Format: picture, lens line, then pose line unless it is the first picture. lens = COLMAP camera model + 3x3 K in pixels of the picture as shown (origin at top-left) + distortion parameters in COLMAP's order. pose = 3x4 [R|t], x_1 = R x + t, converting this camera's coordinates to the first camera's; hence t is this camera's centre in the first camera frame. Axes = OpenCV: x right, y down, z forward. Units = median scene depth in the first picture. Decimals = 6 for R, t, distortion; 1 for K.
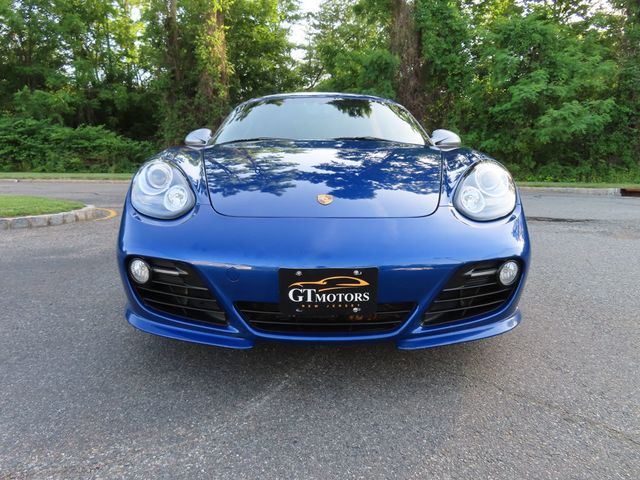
lens RADIAL K [[457.0, 0, 316.9], [0, 457.0, 238.5], [0, 0, 1]] dist [-0.013934, 0.011055]
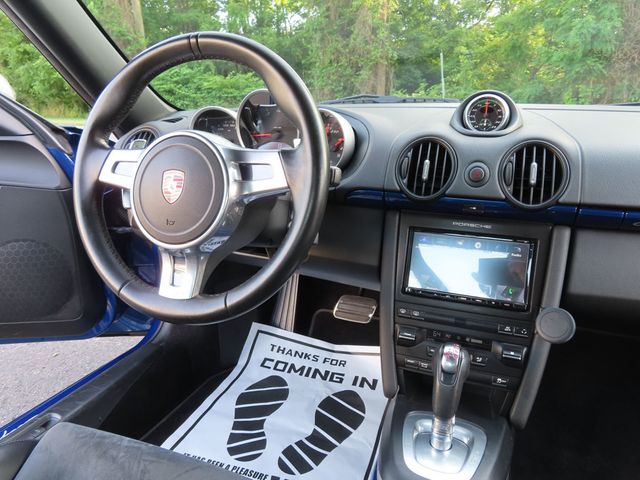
lens RADIAL K [[457.0, 0, 321.6], [0, 457.0, 239.9], [0, 0, 1]] dist [-0.013934, 0.011055]
pose [[0.960116, 0.082755, -0.267074, -0.066709], [-0.053047, 0.991761, 0.116604, -0.029850], [0.274523, -0.097786, 0.956596, 0.132848]]
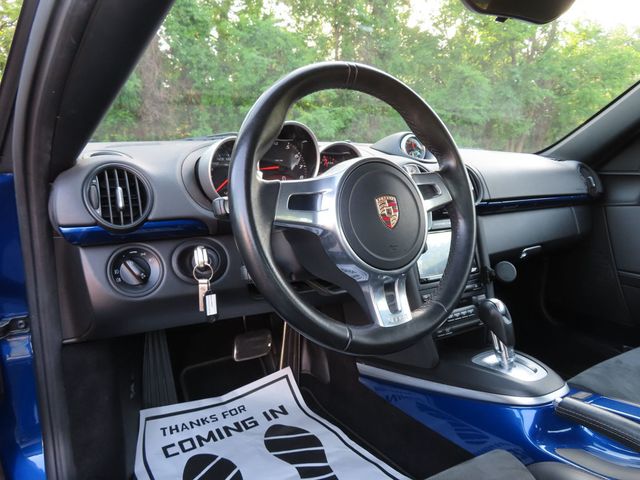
lens RADIAL K [[457.0, 0, 316.7], [0, 457.0, 235.9], [0, 0, 1]] dist [-0.013934, 0.011055]
pose [[0.789806, -0.099707, 0.605199, -0.109898], [0.100460, 0.994403, 0.032725, -0.029125], [-0.605074, 0.034952, 0.795401, 0.138722]]
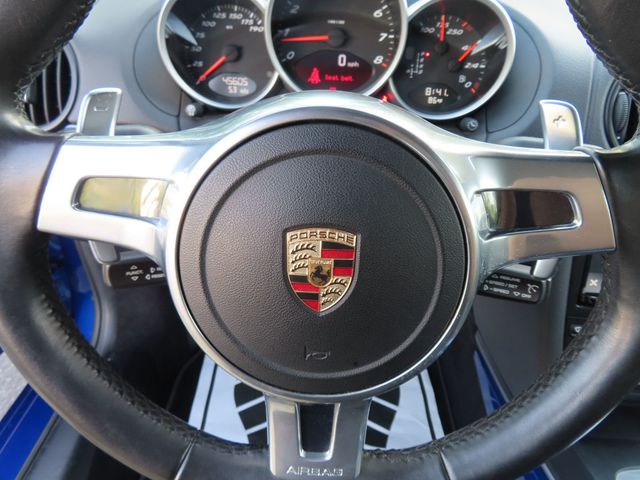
lens RADIAL K [[457.0, 0, 318.4], [0, 457.0, 238.0], [0, 0, 1]] dist [-0.013934, 0.011055]
pose [[0.998654, -0.004873, 0.051638, -0.086628], [-0.016813, 0.911405, 0.411167, -0.035022], [-0.049067, -0.411482, 0.910096, 0.150864]]
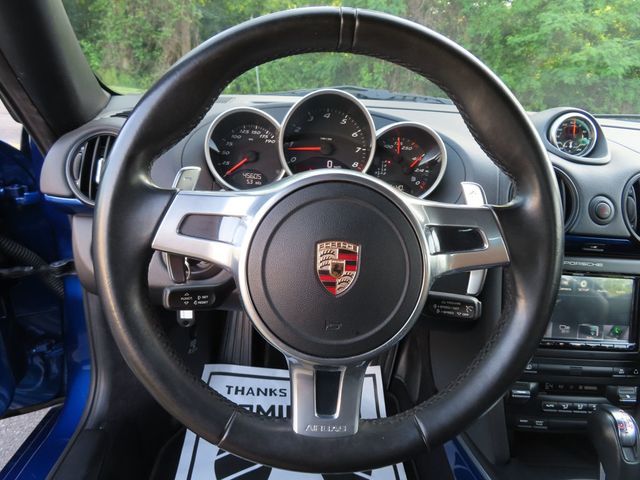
lens RADIAL K [[457.0, 0, 319.4], [0, 457.0, 237.0], [0, 0, 1]] dist [-0.013934, 0.011055]
pose [[0.989428, 0.028984, 0.142097, -0.089607], [-0.052078, 0.985480, 0.161609, -0.033780], [-0.135350, -0.167301, 0.976571, 0.142294]]
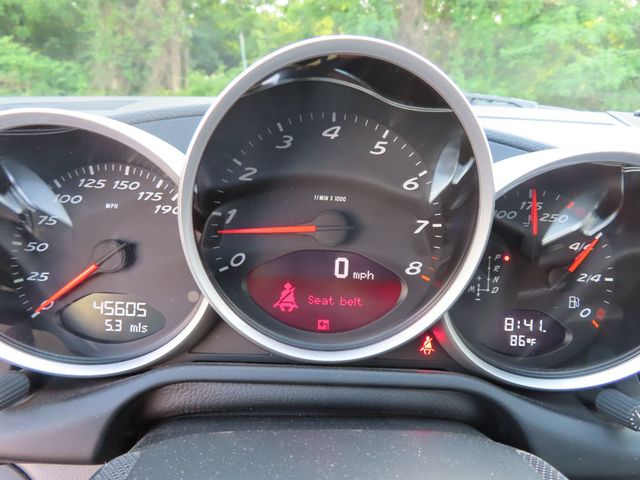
lens RADIAL K [[457.0, 0, 319.0], [0, 457.0, 238.9], [0, 0, 1]] dist [-0.013934, 0.011055]
pose [[0.988588, 0.011324, 0.150222, -0.086510], [-0.031248, 0.990898, 0.130938, -0.036053], [-0.147371, -0.134138, 0.979943, 0.165217]]
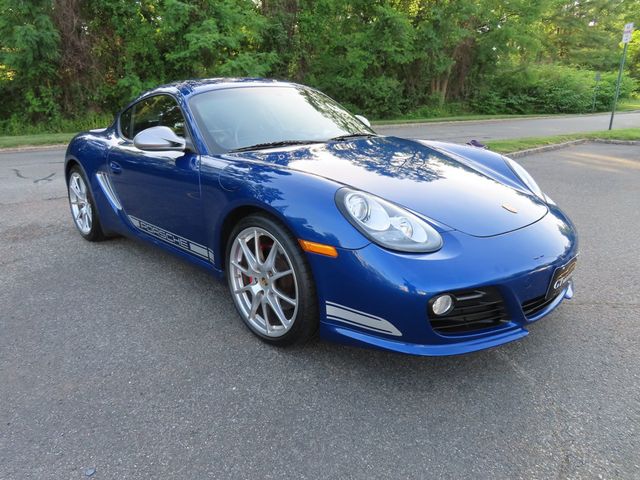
lens RADIAL K [[457.0, 0, 320.4], [0, 457.0, 238.1], [0, 0, 1]] dist [-0.013934, 0.011055]
pose [[0.719502, -0.223010, 0.657711, -0.118112], [0.138985, 0.974120, 0.178252, -0.029225], [-0.680441, -0.036841, 0.731876, 0.038204]]
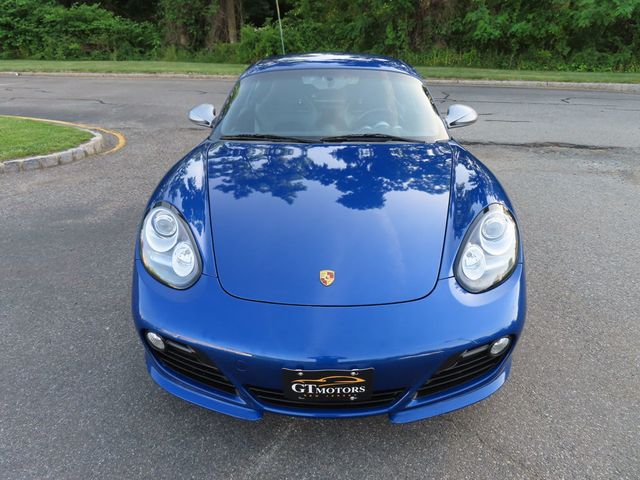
lens RADIAL K [[457.0, 0, 316.3], [0, 457.0, 240.7], [0, 0, 1]] dist [-0.013934, 0.011055]
pose [[0.999478, 0.004666, -0.031972, 0.002479], [0.003977, 0.964226, 0.265050, -0.040831], [0.032065, -0.265039, 0.963704, 0.002895]]
